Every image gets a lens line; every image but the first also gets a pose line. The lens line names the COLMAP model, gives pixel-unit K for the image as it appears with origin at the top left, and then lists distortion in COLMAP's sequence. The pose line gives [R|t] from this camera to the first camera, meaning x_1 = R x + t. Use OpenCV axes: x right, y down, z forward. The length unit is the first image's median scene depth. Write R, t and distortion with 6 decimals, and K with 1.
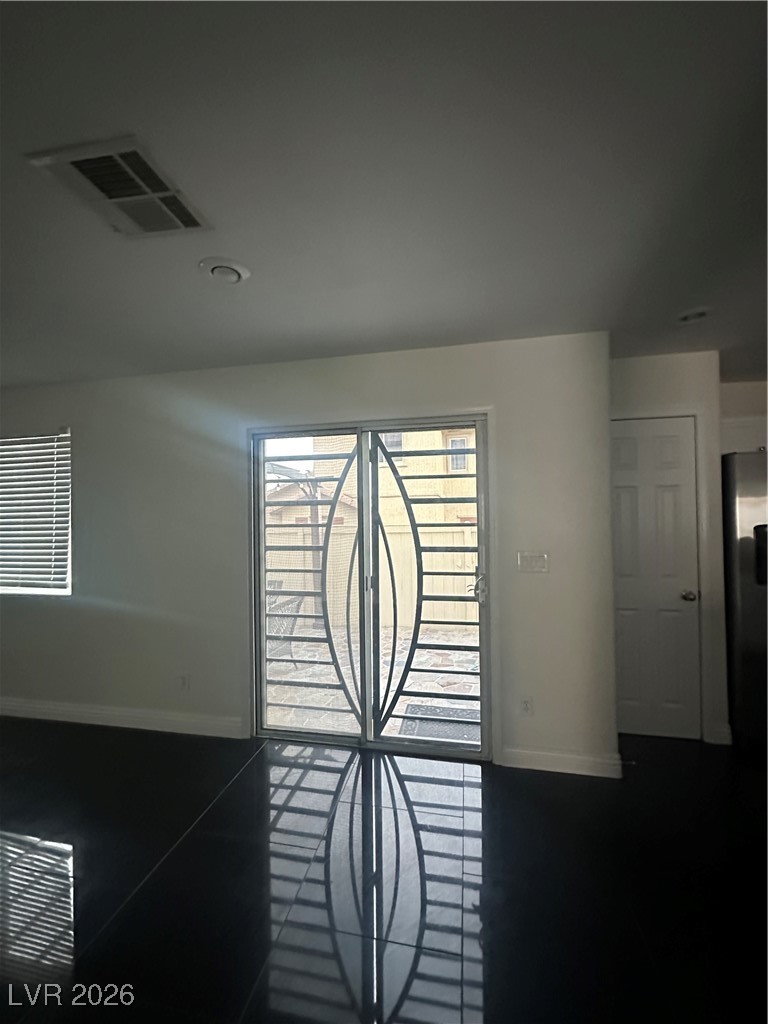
lens RADIAL K [[409.7, 0, 384.0], [0, 409.7, 512.0], [0, 0, 1]] dist [-0.001277, -0.000292]
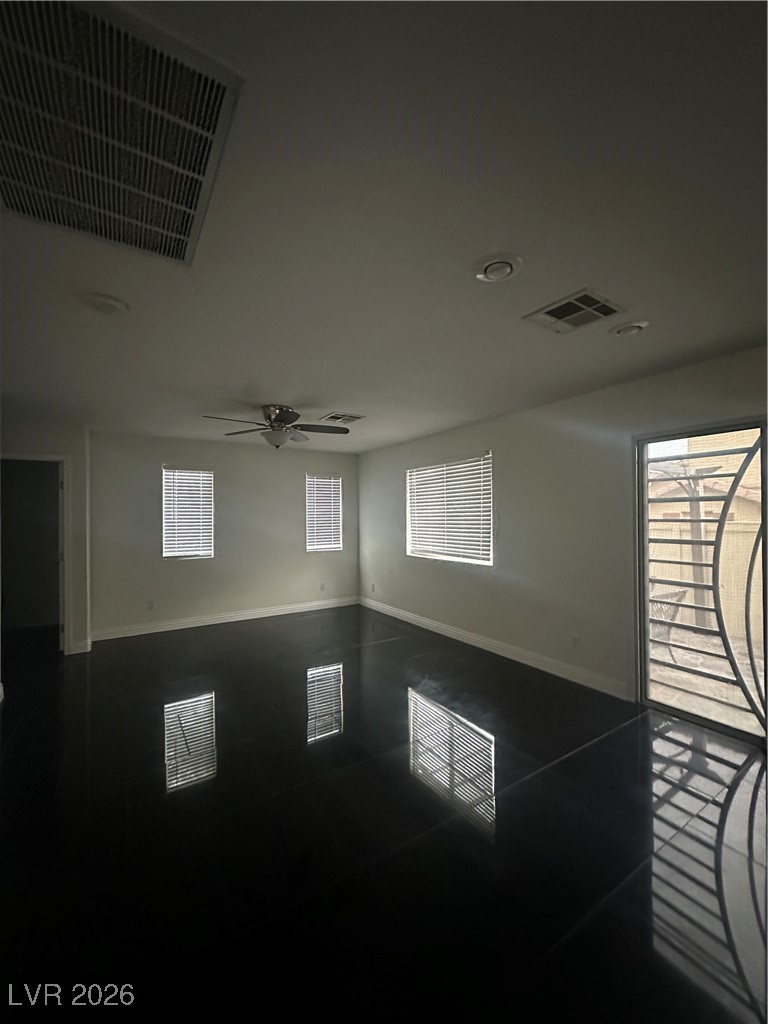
lens RADIAL K [[409.7, 0, 384.0], [0, 409.7, 512.0], [0, 0, 1]] dist [-0.001277, -0.000292]
pose [[0.695096, 0.003143, -0.718910, 0.011425], [0.004264, 0.999955, 0.008495, -0.001850], [0.718904, -0.008970, 0.695051, -0.300826]]
